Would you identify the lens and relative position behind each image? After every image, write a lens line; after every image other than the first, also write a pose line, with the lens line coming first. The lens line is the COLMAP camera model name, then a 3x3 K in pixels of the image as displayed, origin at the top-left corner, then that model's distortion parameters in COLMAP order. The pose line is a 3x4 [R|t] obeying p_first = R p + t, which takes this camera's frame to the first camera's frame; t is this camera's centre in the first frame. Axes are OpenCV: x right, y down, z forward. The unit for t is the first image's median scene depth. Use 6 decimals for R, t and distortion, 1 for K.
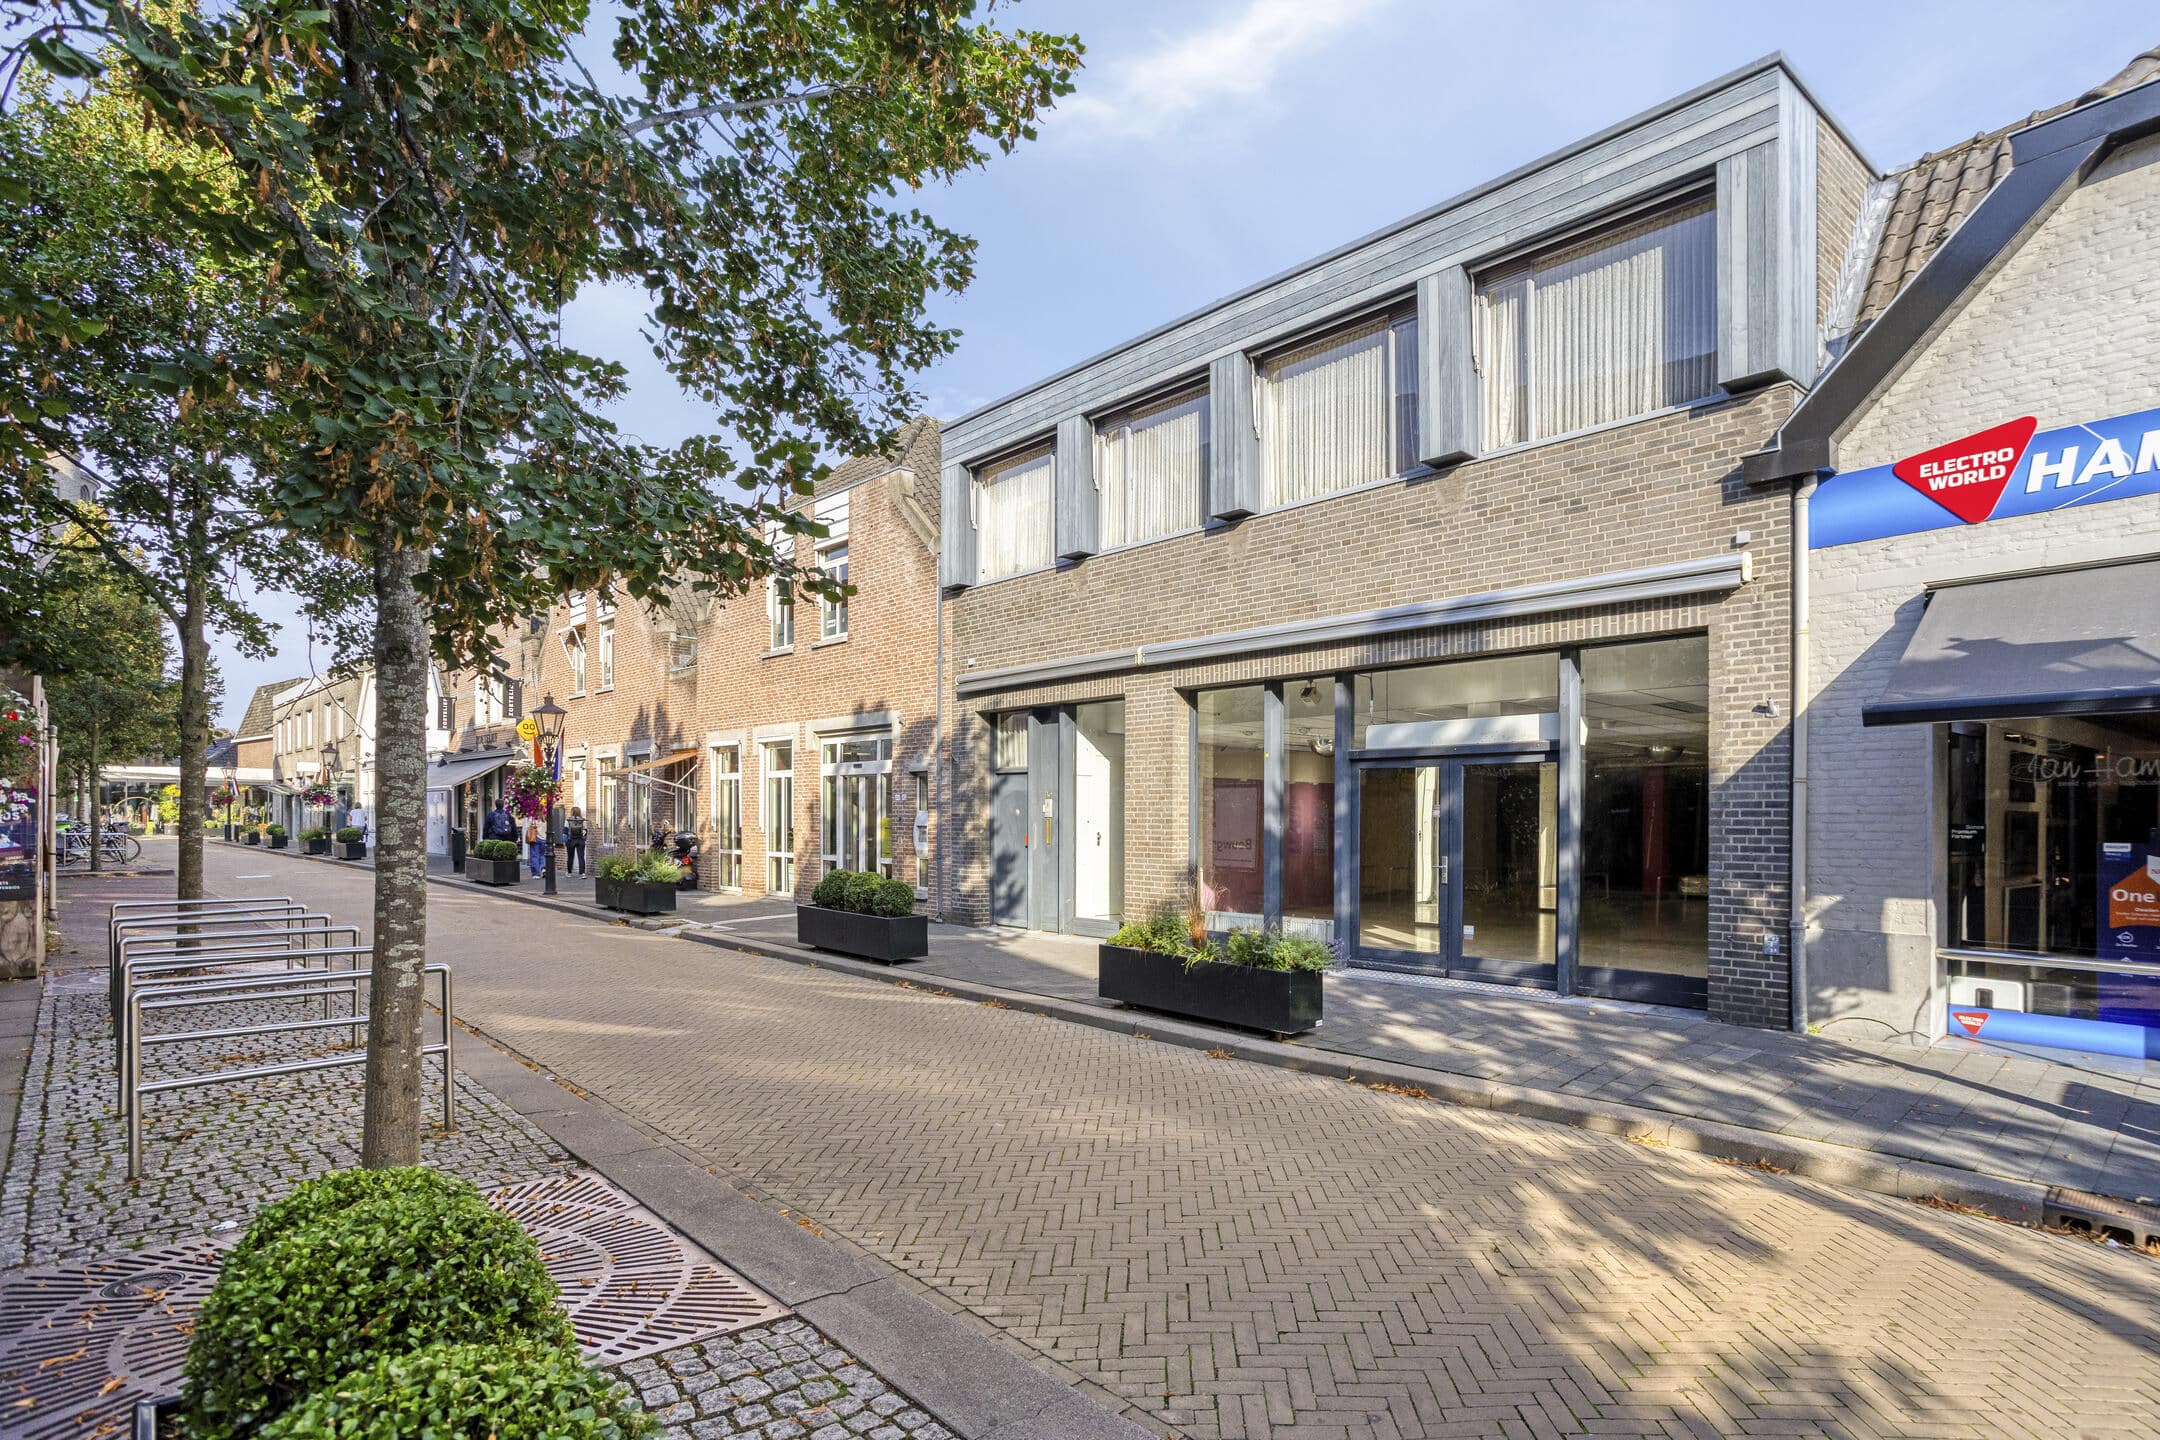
lens RADIAL K [[1104.9, 0, 1073.5], [0, 1104.9, 693.8], [0, 0, 1]] dist [-0.034994, 0.031329]
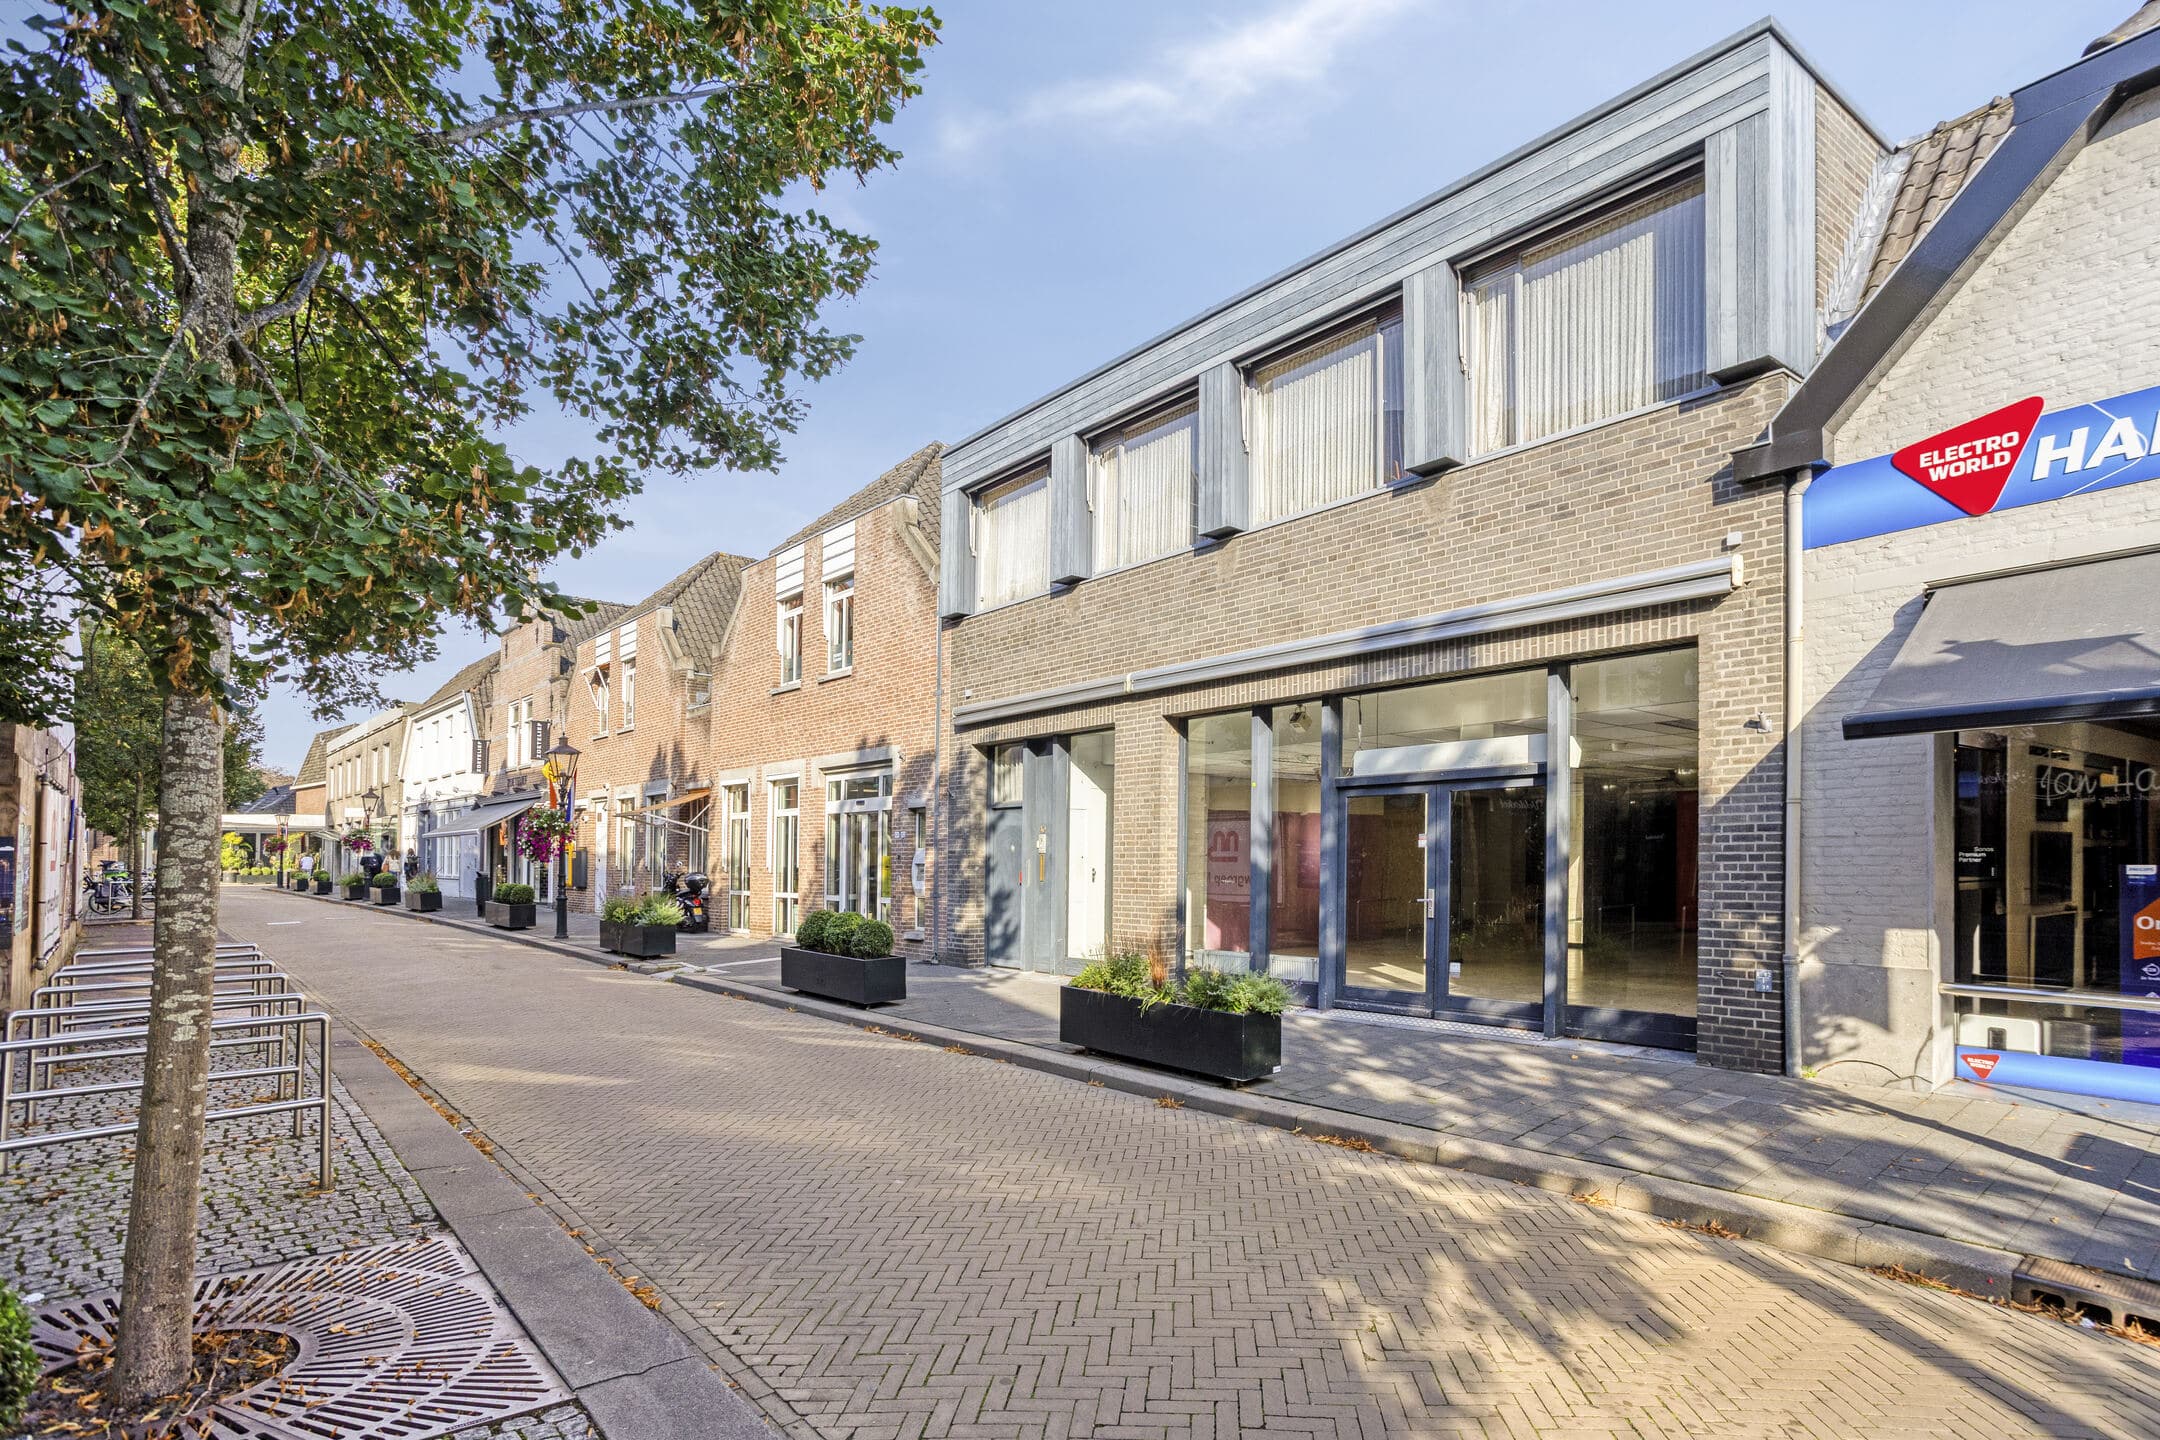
lens RADIAL K [[1123.6, 0, 1104.3], [0, 1123.6, 718.5], [0, 0, 1]] dist [-0.038259, 0.035384]
pose [[0.999188, -0.016837, -0.036611, 0.107531], [0.016497, 0.999818, -0.009571, 0.008348], [0.036766, 0.008959, 0.999284, 0.041884]]
